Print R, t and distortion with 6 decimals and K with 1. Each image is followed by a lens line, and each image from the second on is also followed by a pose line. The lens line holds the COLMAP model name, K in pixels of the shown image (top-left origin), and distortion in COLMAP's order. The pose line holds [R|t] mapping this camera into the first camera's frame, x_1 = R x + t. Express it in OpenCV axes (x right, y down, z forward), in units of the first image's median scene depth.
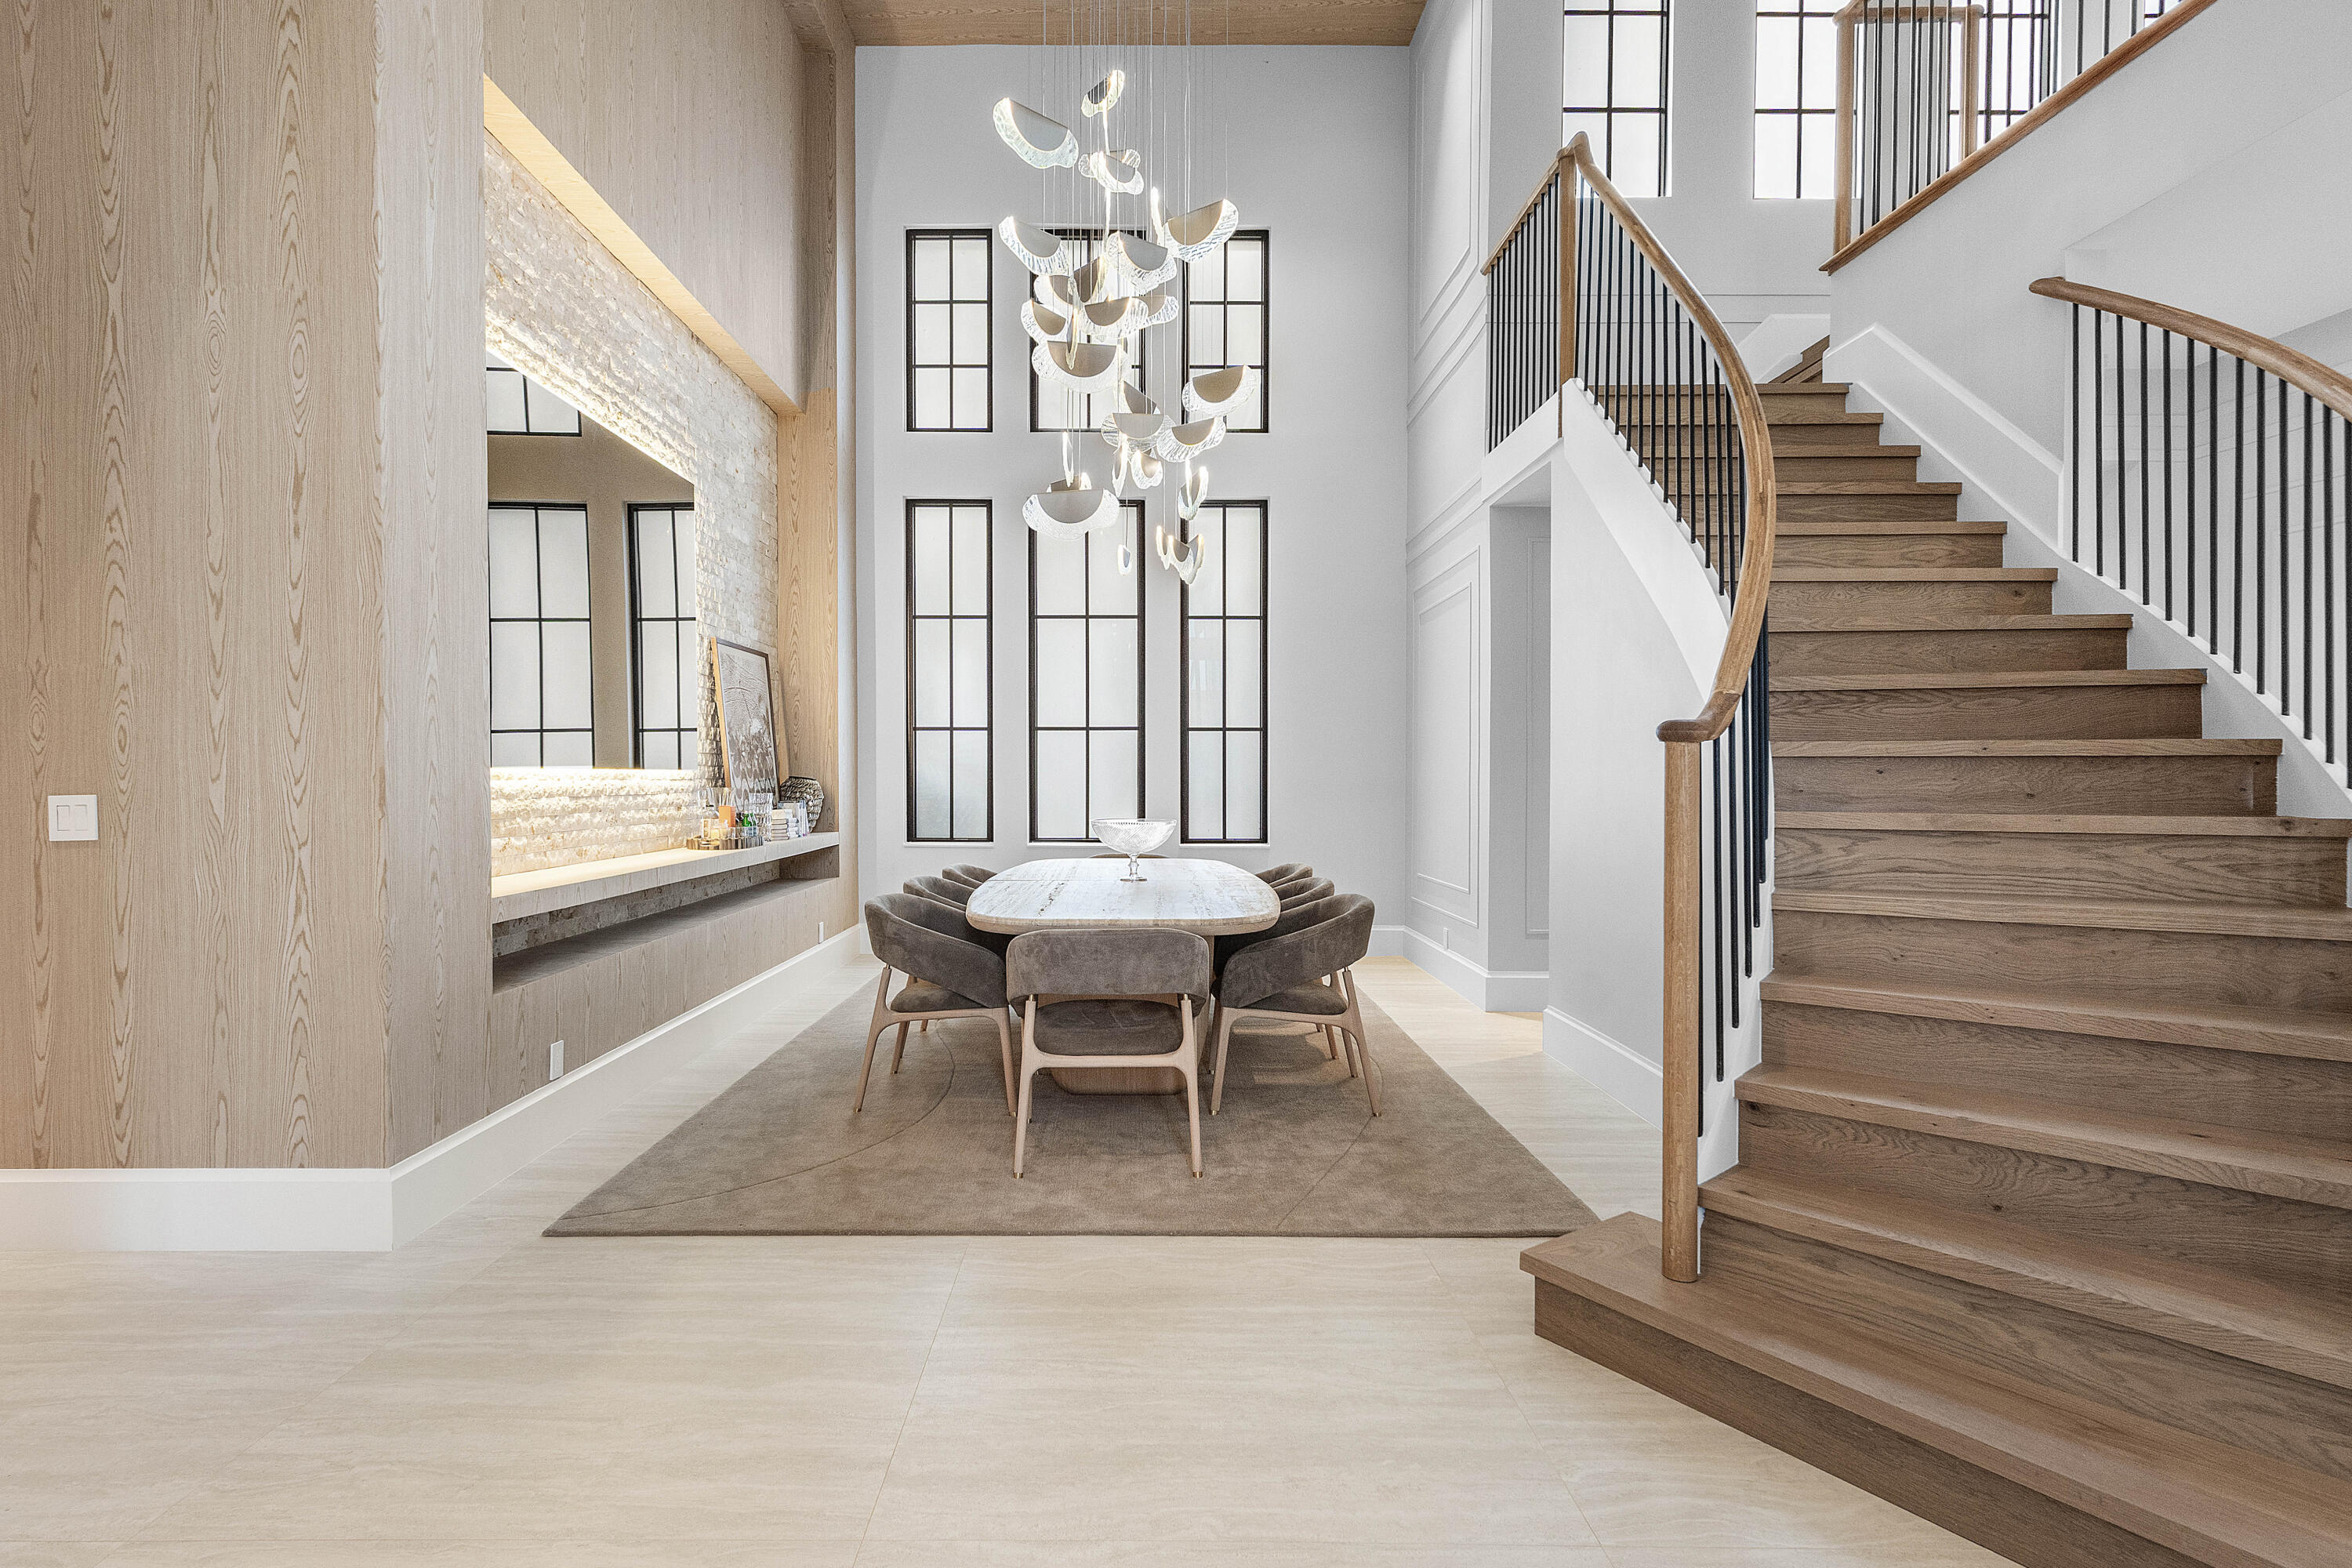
lens RADIAL K [[1154.4, 0, 1153.0], [0, 1154.4, 778.4], [0, 0, 1]] dist [-0.010073, 0.000390]
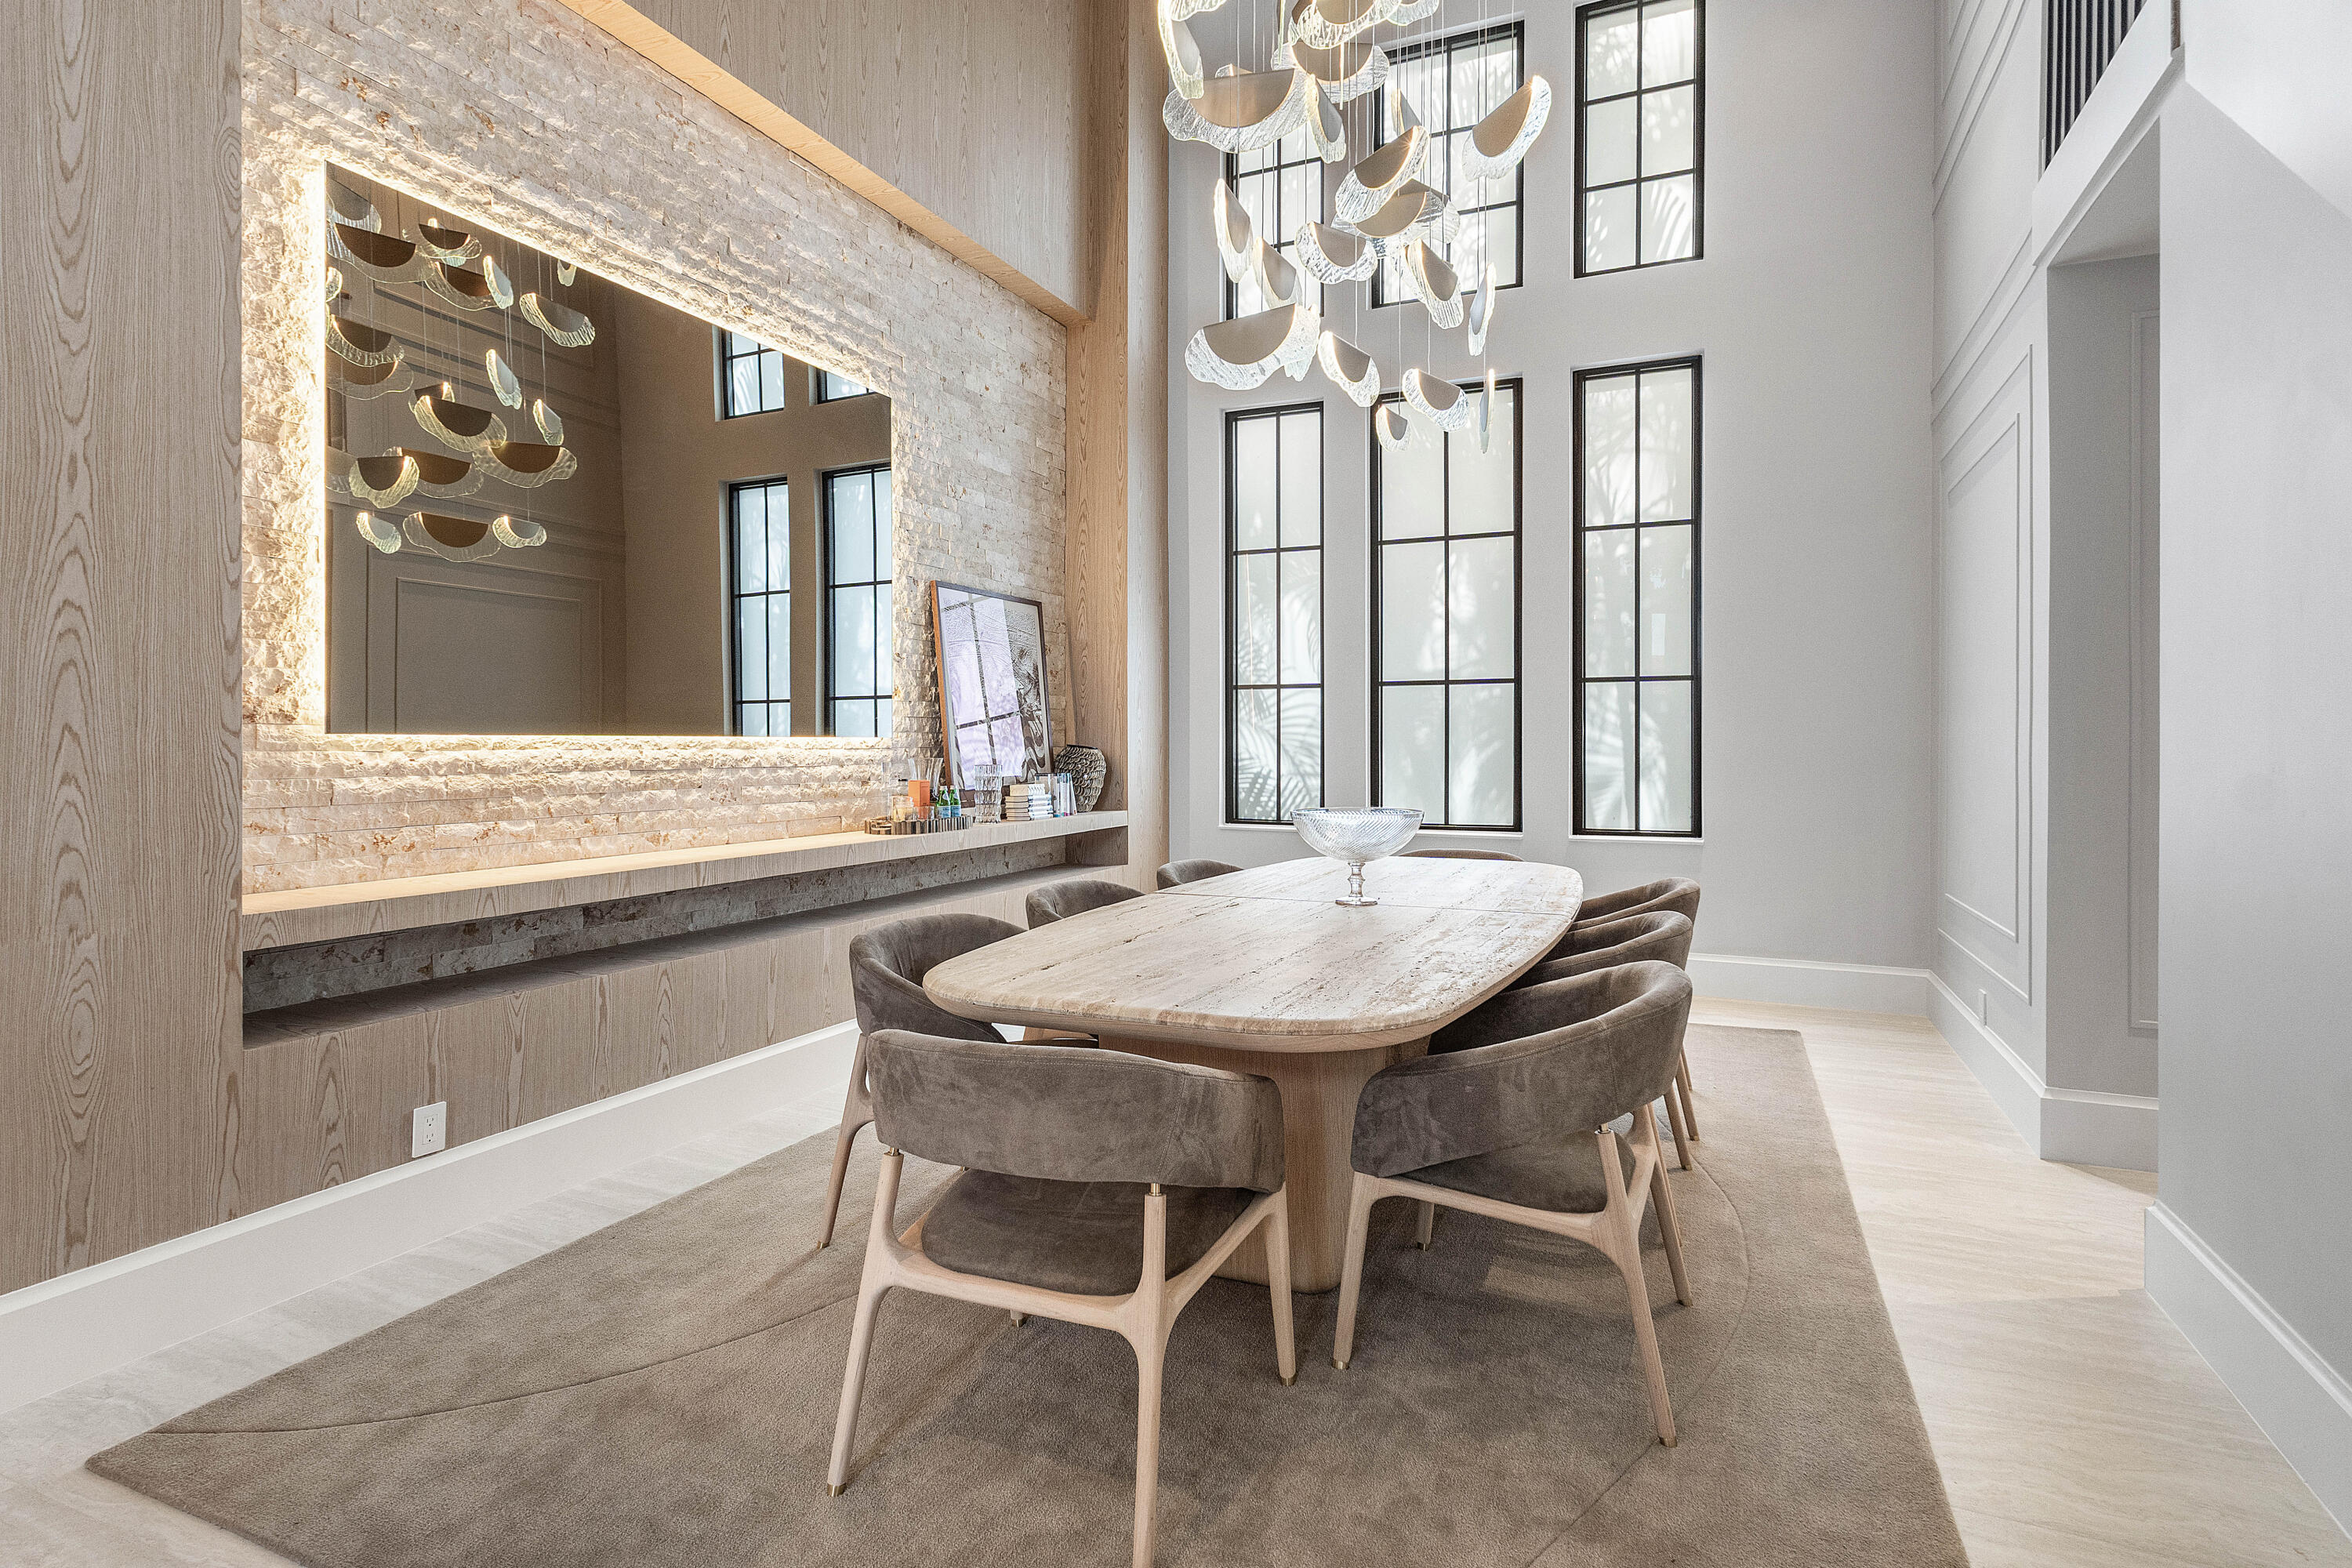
lens RADIAL K [[1149.0, 0, 1193.6], [0, 1149.0, 737.2], [0, 0, 1]] dist [0.003128, 0.001341]
pose [[0.913767, -0.004299, -0.406217, 0.175109], [0.000985, 0.999965, -0.008367, -0.000041], [0.406238, 0.007245, 0.913738, 0.395207]]
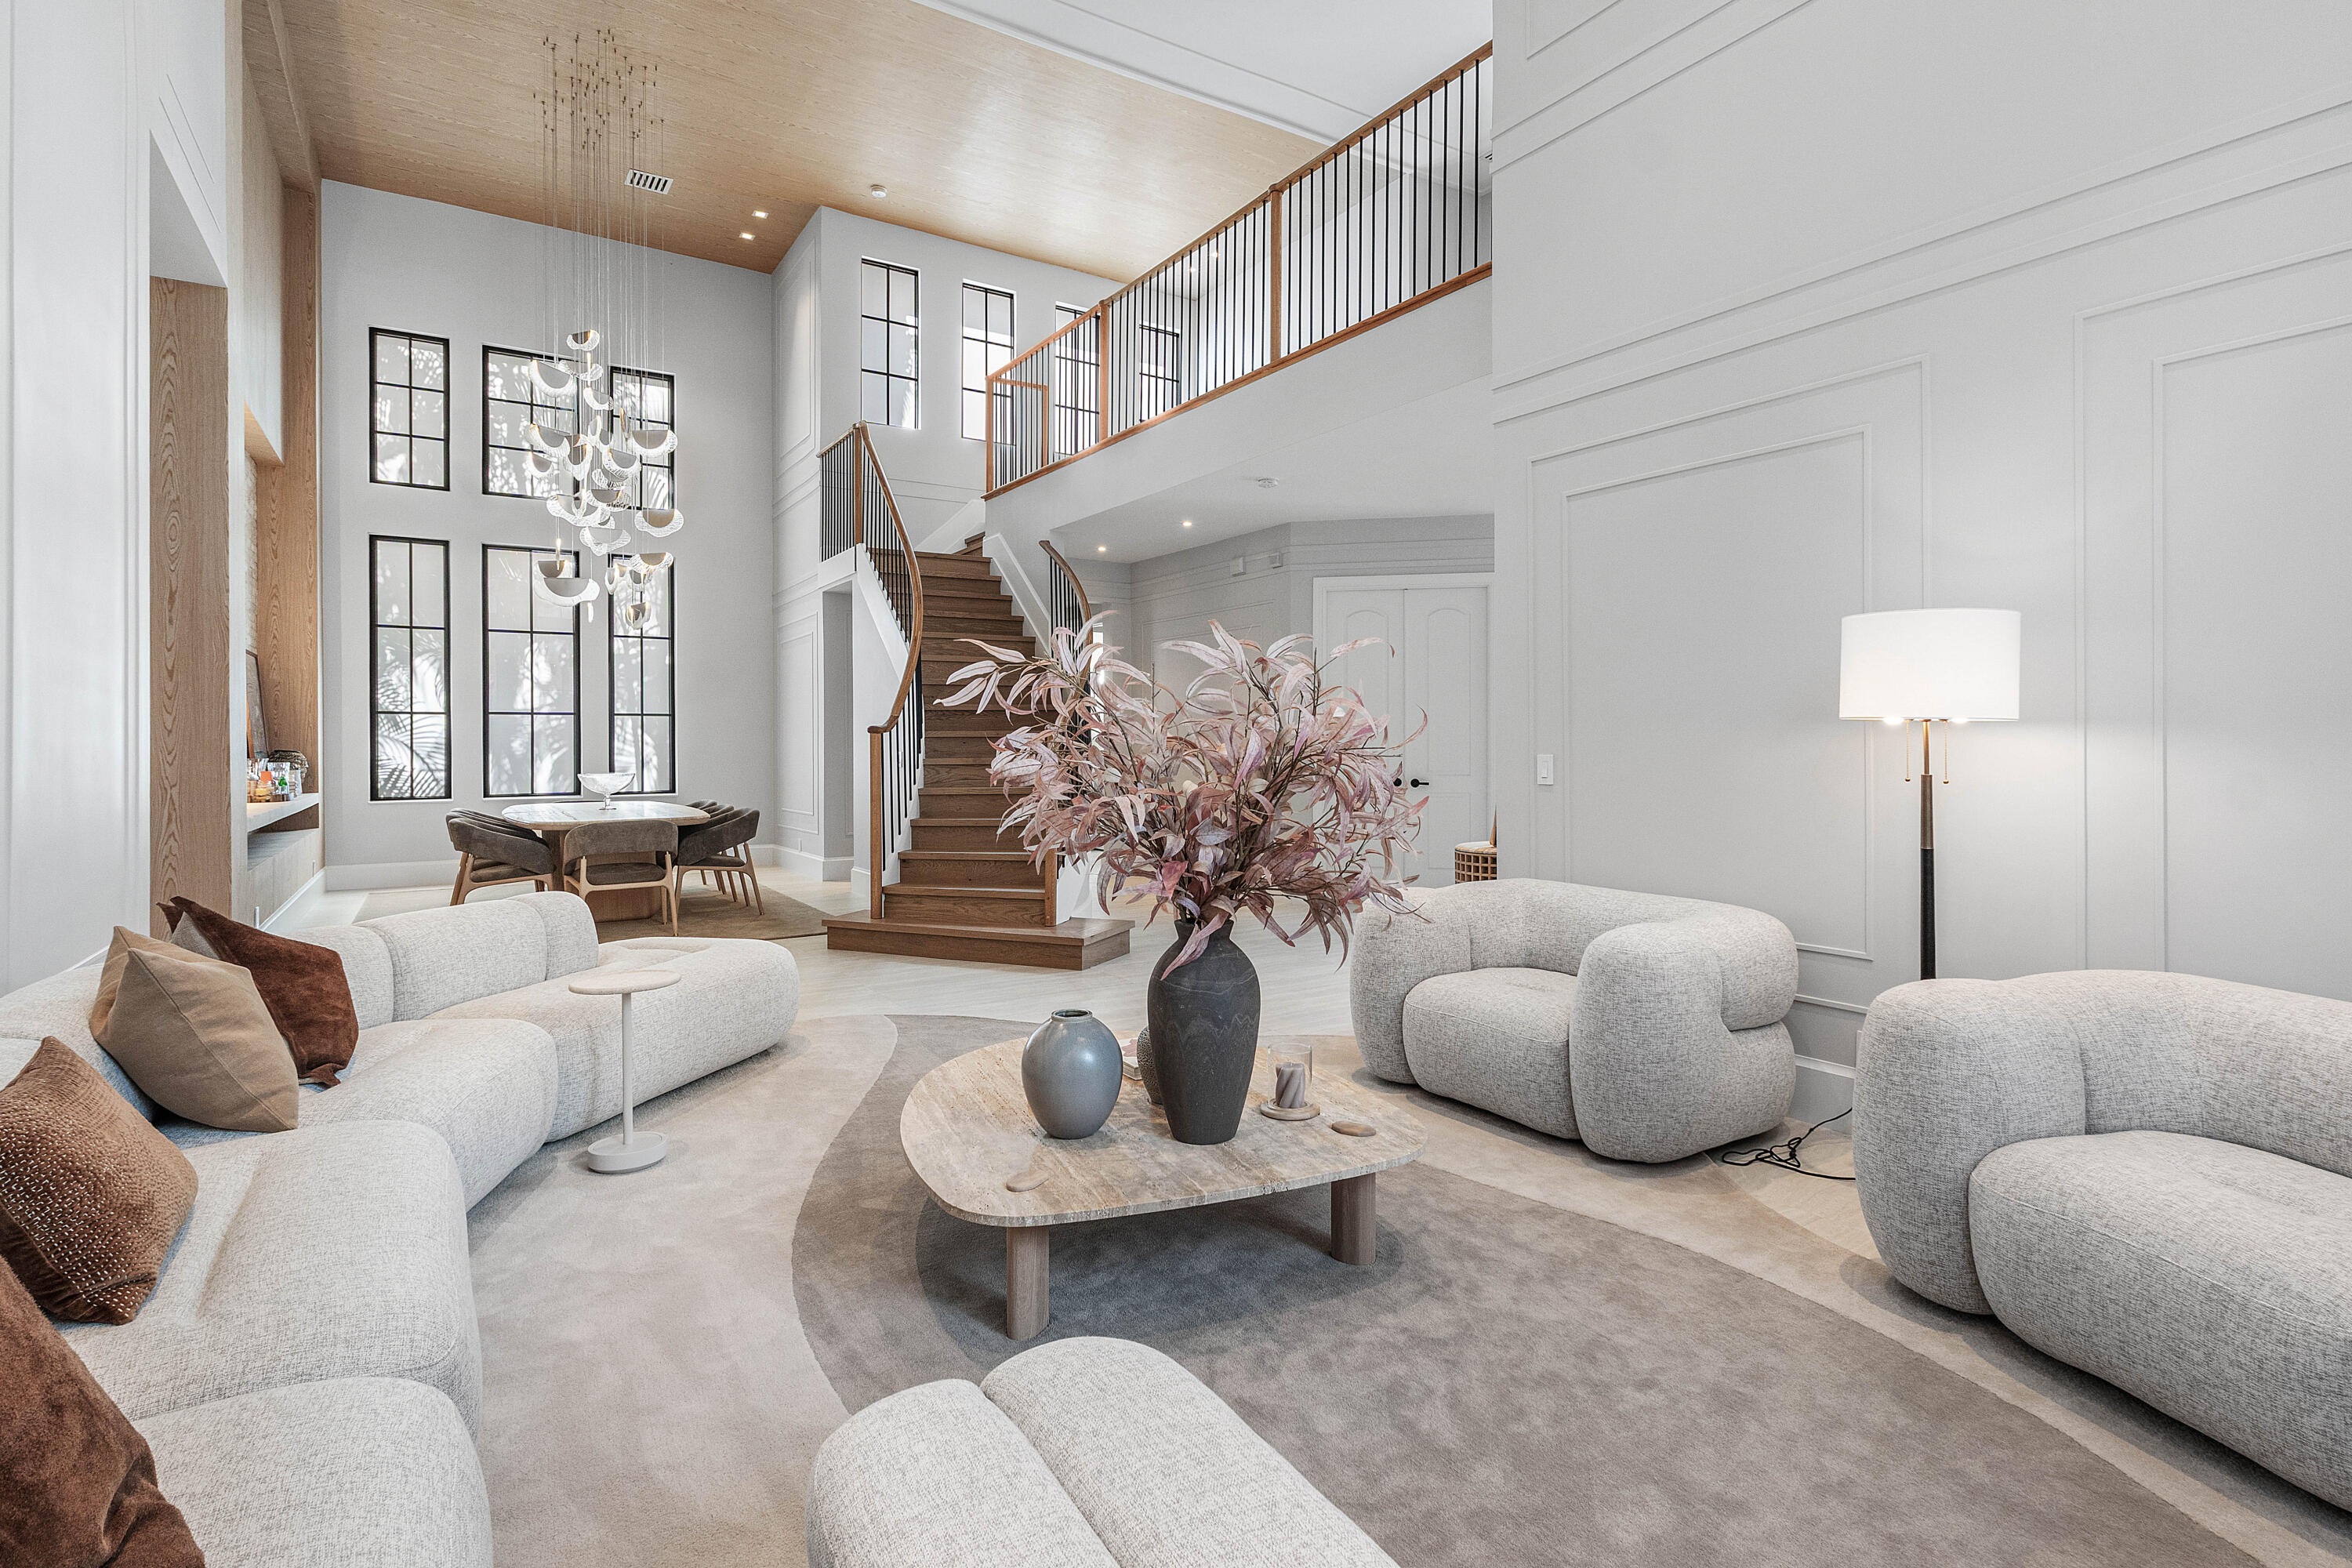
lens RADIAL K [[1135.5, 0, 1173.5], [0, 1135.5, 748.3], [0, 0, 1]] dist [0.002549, 0.000077]
pose [[0.848171, -0.008393, 0.529657, -0.220792], [0.008598, 0.999961, 0.002078, 0.003245], [-0.529653, 0.002792, 0.848210, -0.960407]]
